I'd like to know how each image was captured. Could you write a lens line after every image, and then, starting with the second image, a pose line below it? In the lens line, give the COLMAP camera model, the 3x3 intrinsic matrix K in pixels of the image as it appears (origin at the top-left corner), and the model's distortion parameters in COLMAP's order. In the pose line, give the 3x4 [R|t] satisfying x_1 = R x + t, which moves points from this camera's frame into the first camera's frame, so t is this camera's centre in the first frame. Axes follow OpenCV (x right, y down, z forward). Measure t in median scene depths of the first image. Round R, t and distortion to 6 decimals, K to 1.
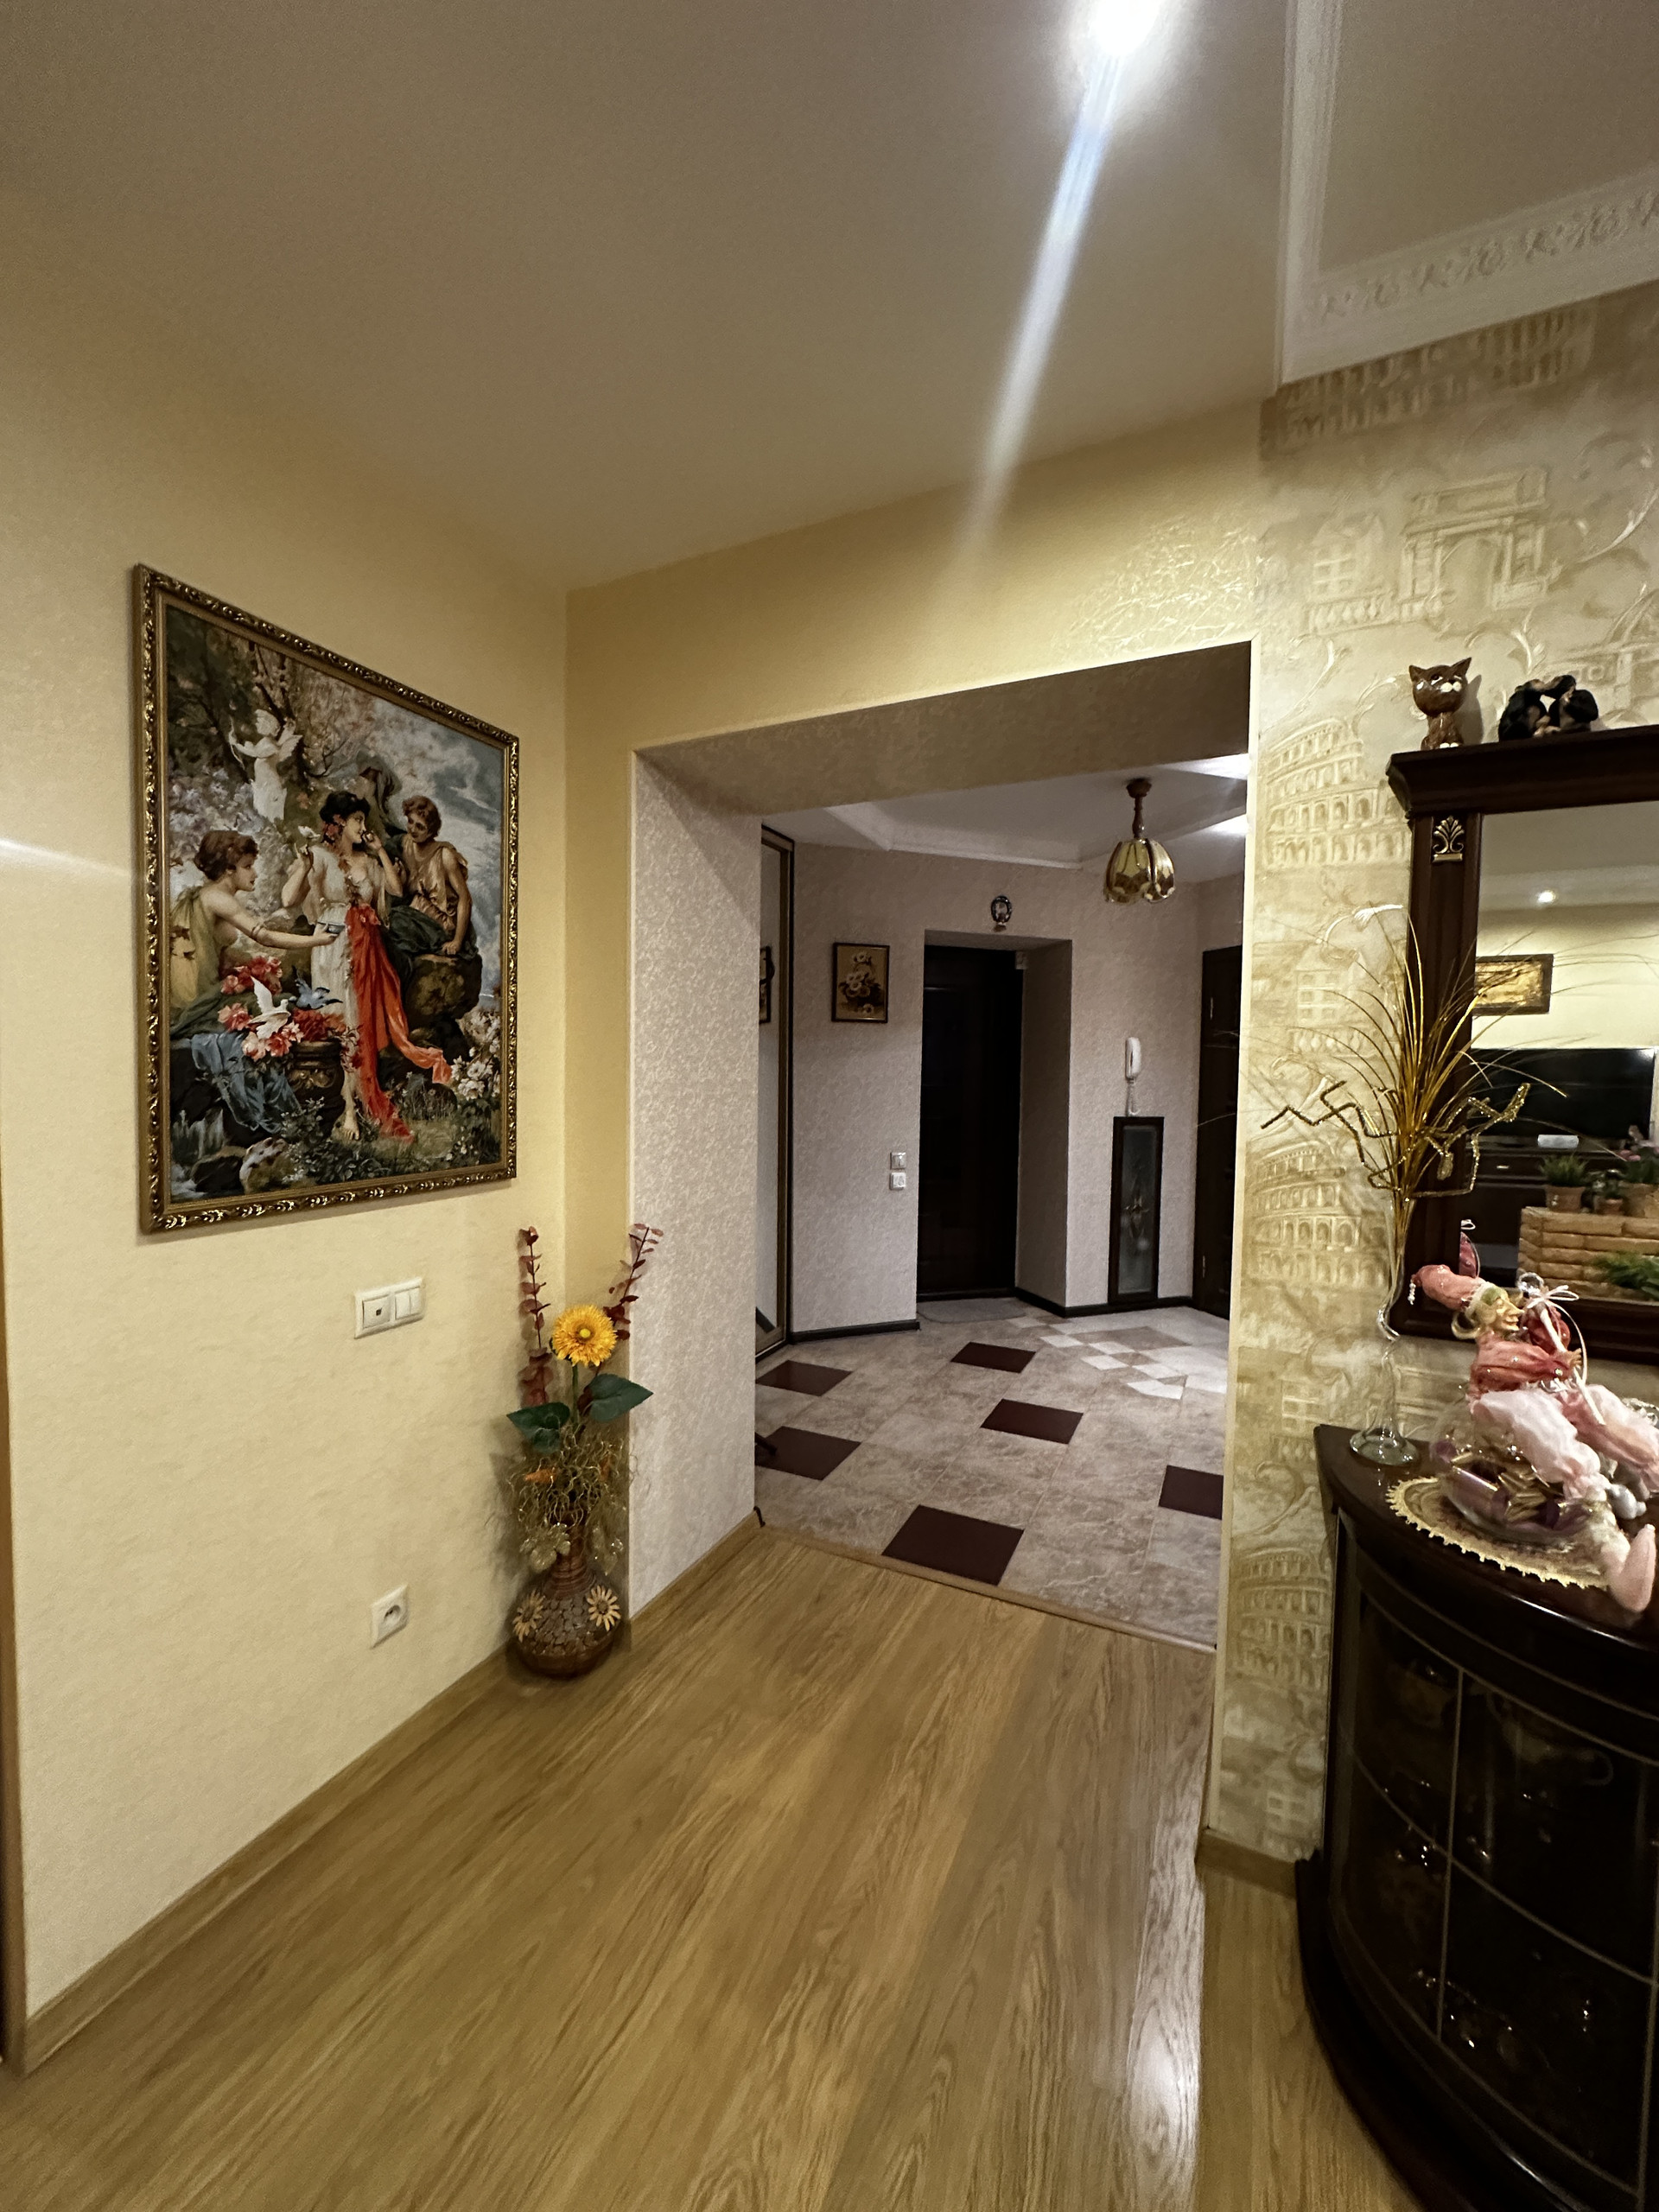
lens RADIAL K [[883.4, 0, 829.5], [0, 883.4, 1106.0], [0, 0, 1]] dist [-0.000784, 0.001126]
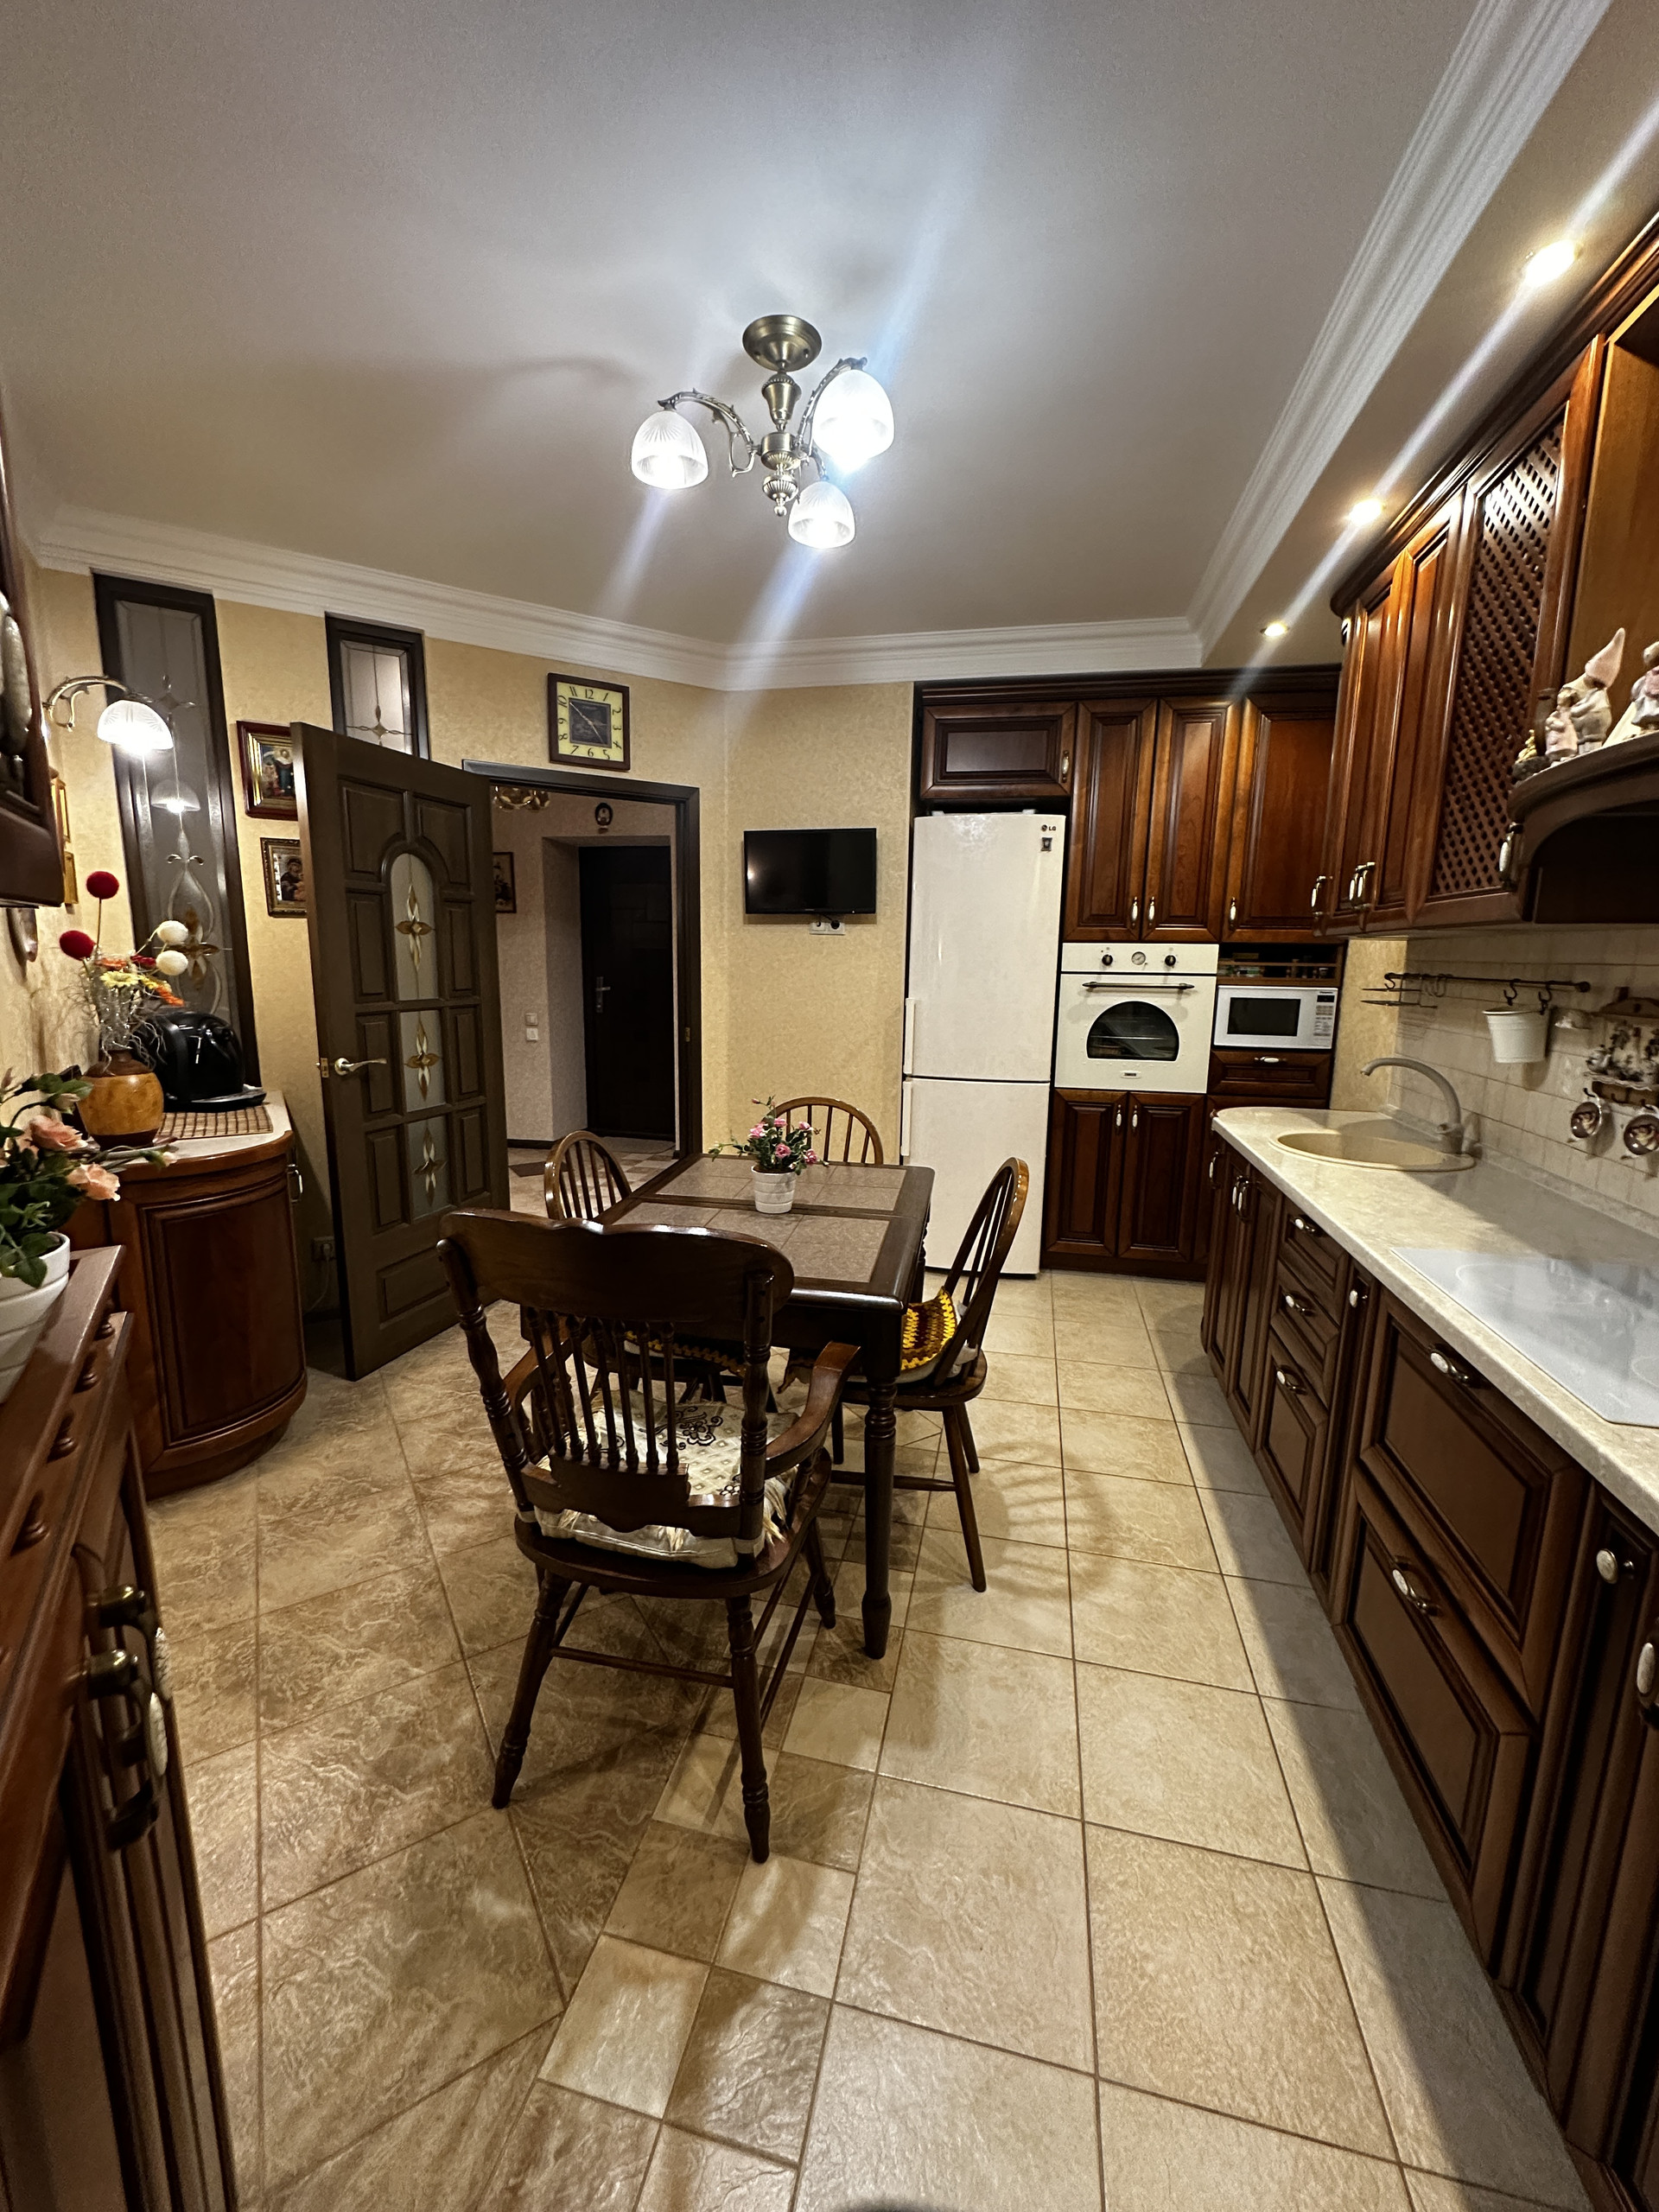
lens RADIAL K [[883.4, 0, 829.5], [0, 883.4, 1106.0], [0, 0, 1]] dist [-0.000784, 0.001126]
pose [[0.846072, 0.093056, -0.524883, 1.172001], [-0.029416, 0.991295, 0.128329, 0.008272], [0.532256, -0.093136, 0.841445, 0.118833]]
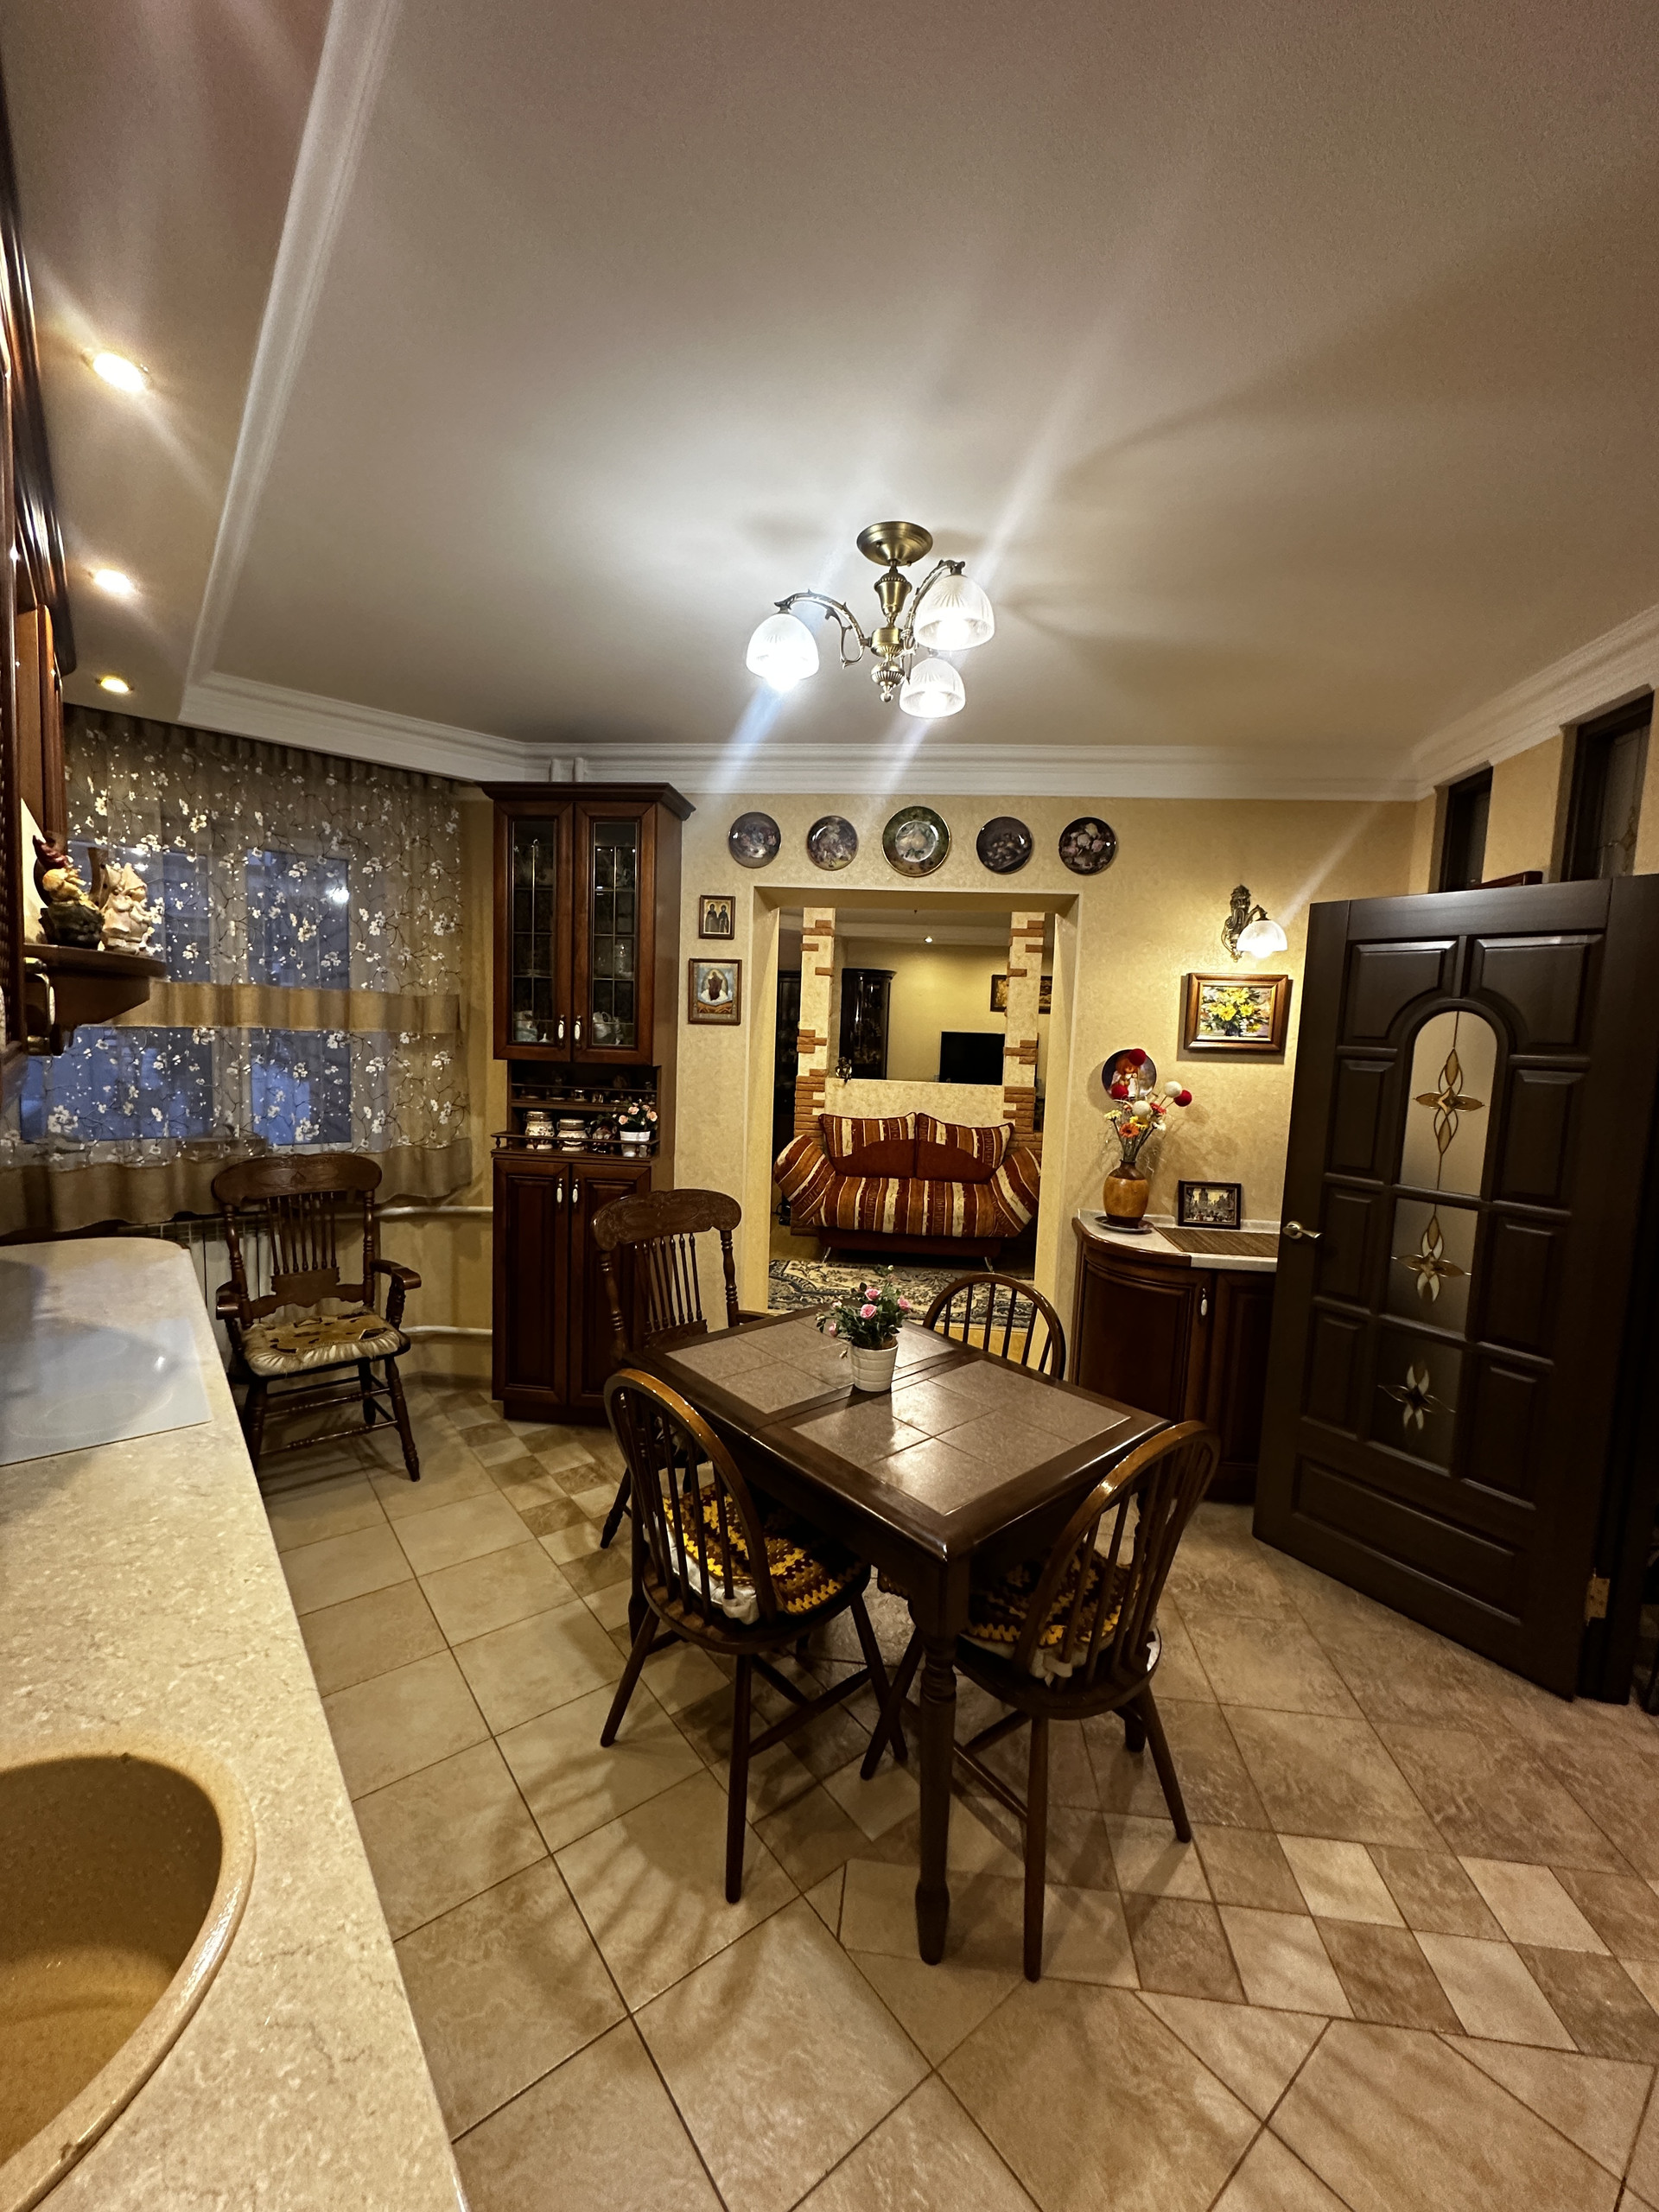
lens RADIAL K [[883.4, 0, 829.5], [0, 883.4, 1106.0], [0, 0, 1]] dist [-0.000784, 0.001126]
pose [[-0.944590, -0.018188, -0.327748, 1.071231], [-0.065959, 0.988615, 0.135238, -0.075686], [0.321557, 0.149363, -0.935036, 0.903186]]
